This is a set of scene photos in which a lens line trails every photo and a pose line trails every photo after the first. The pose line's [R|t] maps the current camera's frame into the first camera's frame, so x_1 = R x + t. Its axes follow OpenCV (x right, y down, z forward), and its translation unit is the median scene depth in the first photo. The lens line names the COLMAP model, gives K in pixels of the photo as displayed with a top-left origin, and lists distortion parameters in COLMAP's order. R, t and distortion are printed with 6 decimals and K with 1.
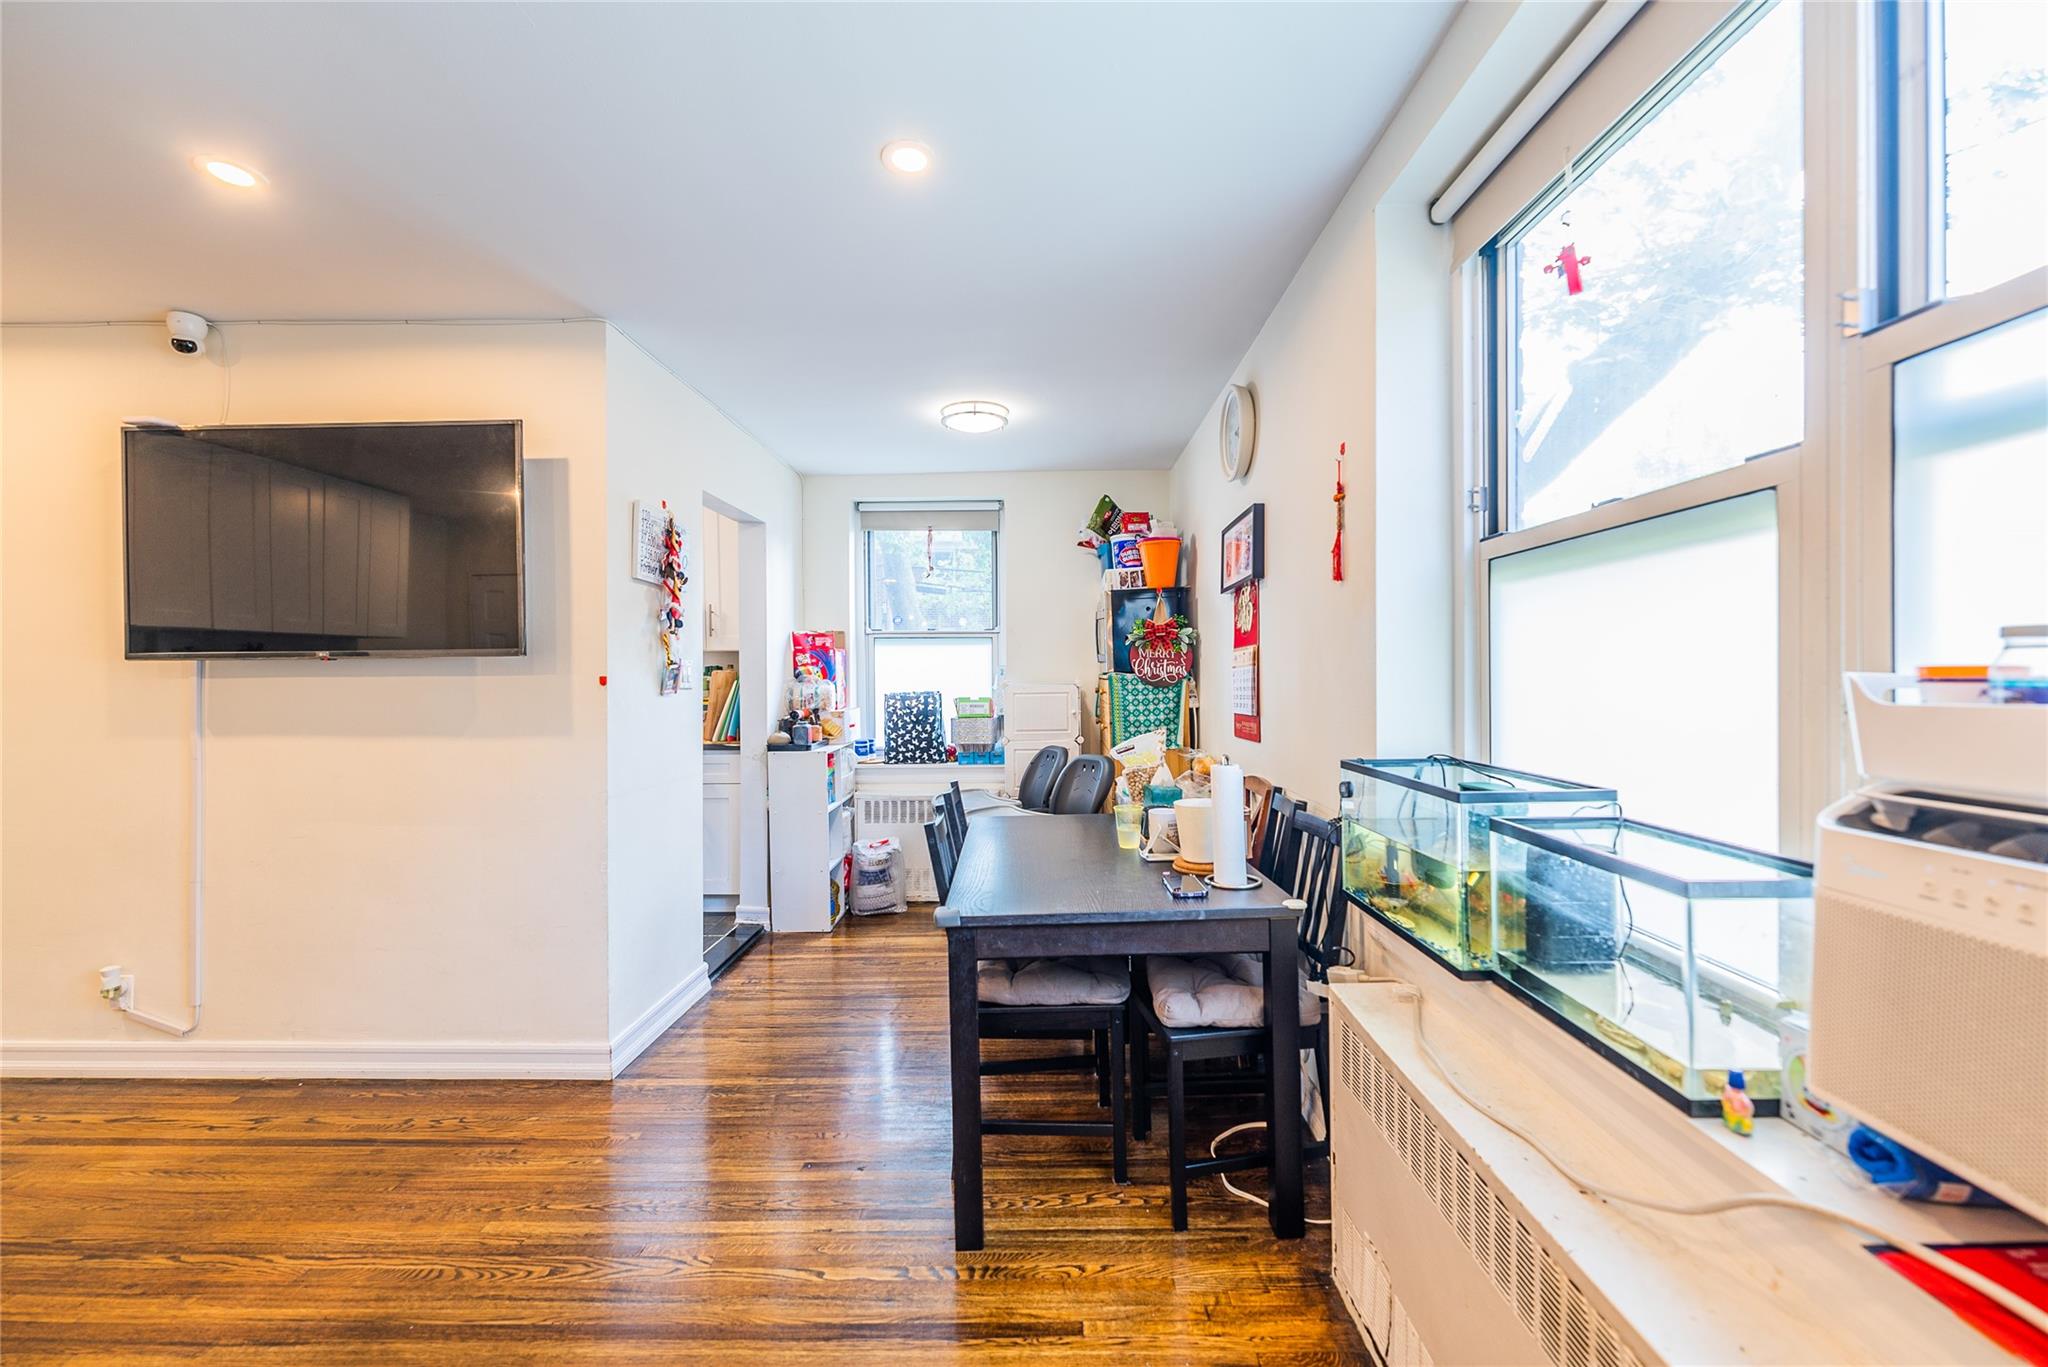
lens RADIAL K [[820.6, 0, 1029.6], [0, 820.6, 681.2], [0, 0, 1]] dist [0.001822, -0.000059]
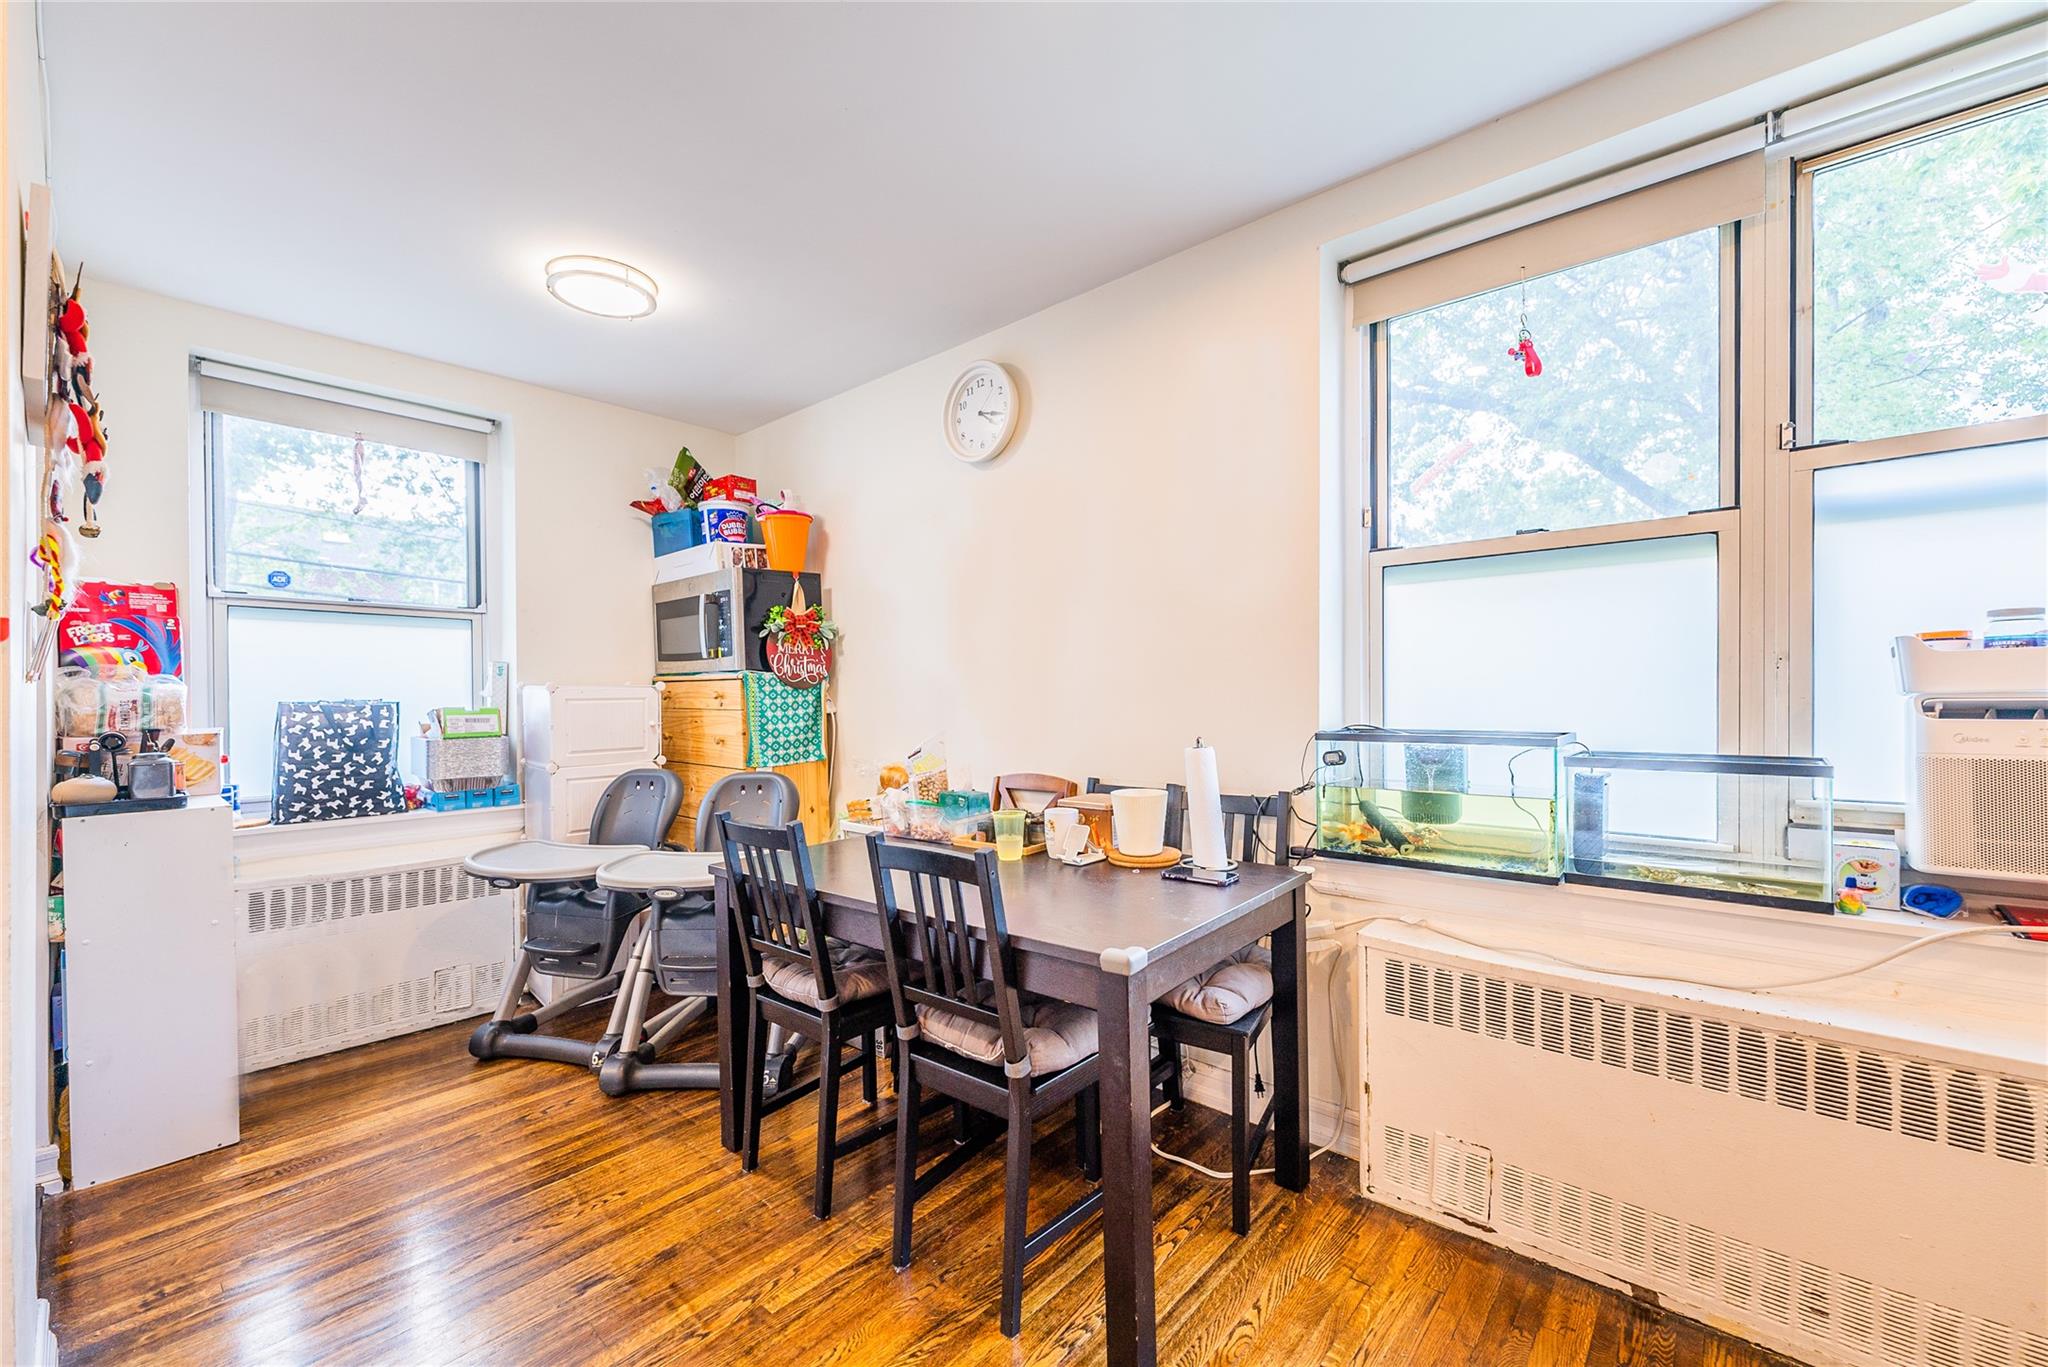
lens RADIAL K [[825.5, 0, 1030.1], [0, 825.5, 702.3], [0, 0, 1]] dist [0.000686, -0.000152]
pose [[0.648363, -0.003112, 0.761325, -0.341792], [0.008549, 0.999958, -0.003193, 0.026254], [-0.761284, 0.008579, 0.648362, 0.273675]]
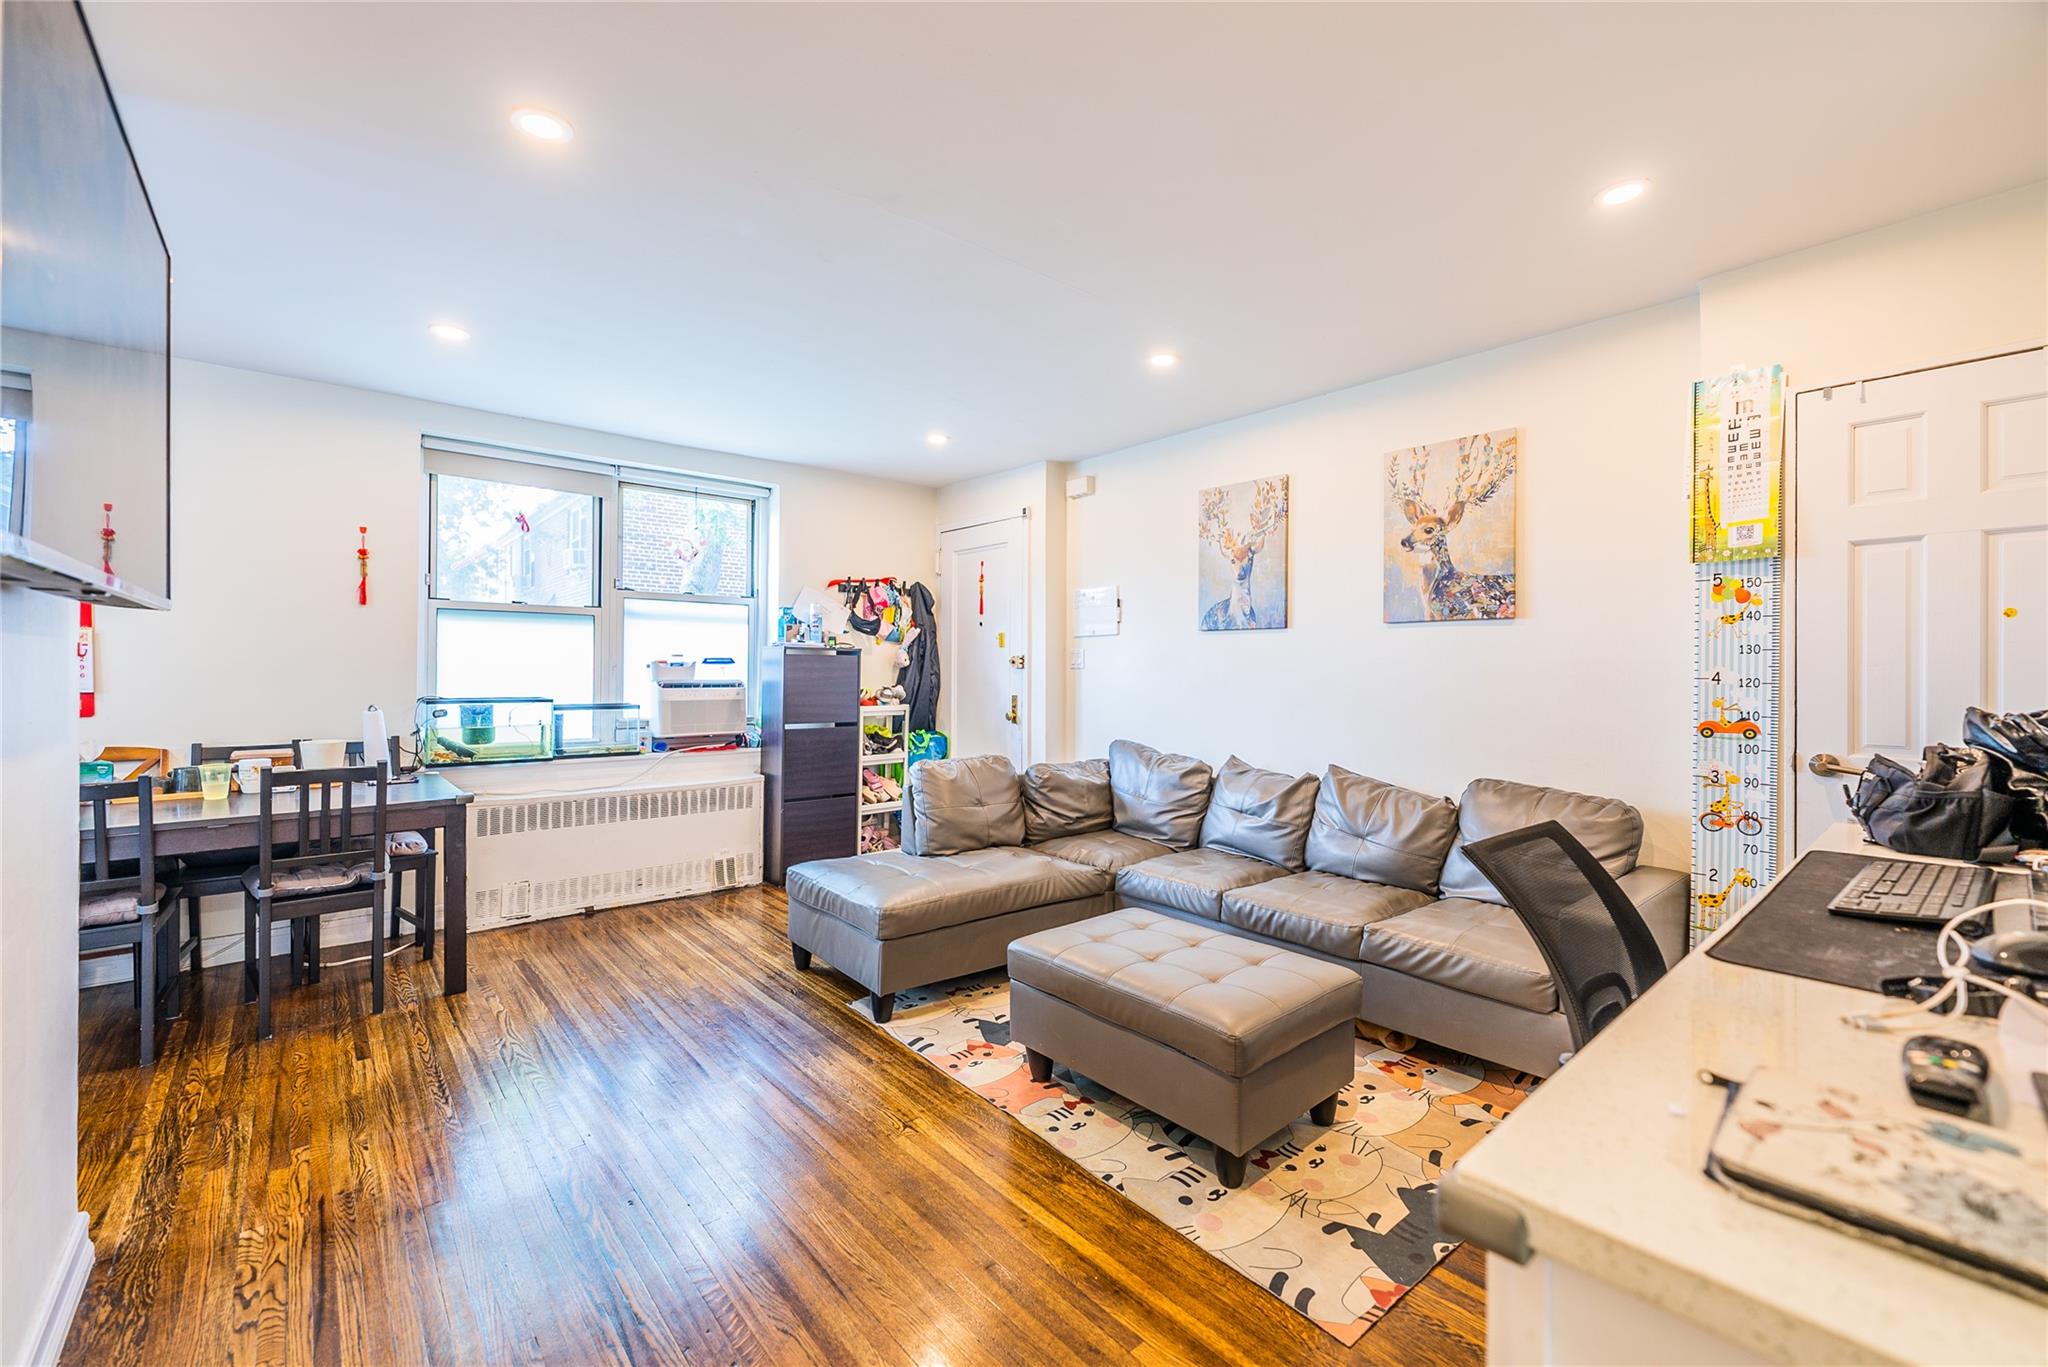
lens RADIAL K [[839.2, 0, 1035.0], [0, 839.2, 674.2], [0, 0, 1]] dist [0.001219, -0.000127]
pose [[-0.669305, -0.001403, 0.742986, -1.029146], [0.001963, 0.999991, 0.003656, 0.012626], [-0.742985, 0.003905, -0.669297, 0.606391]]
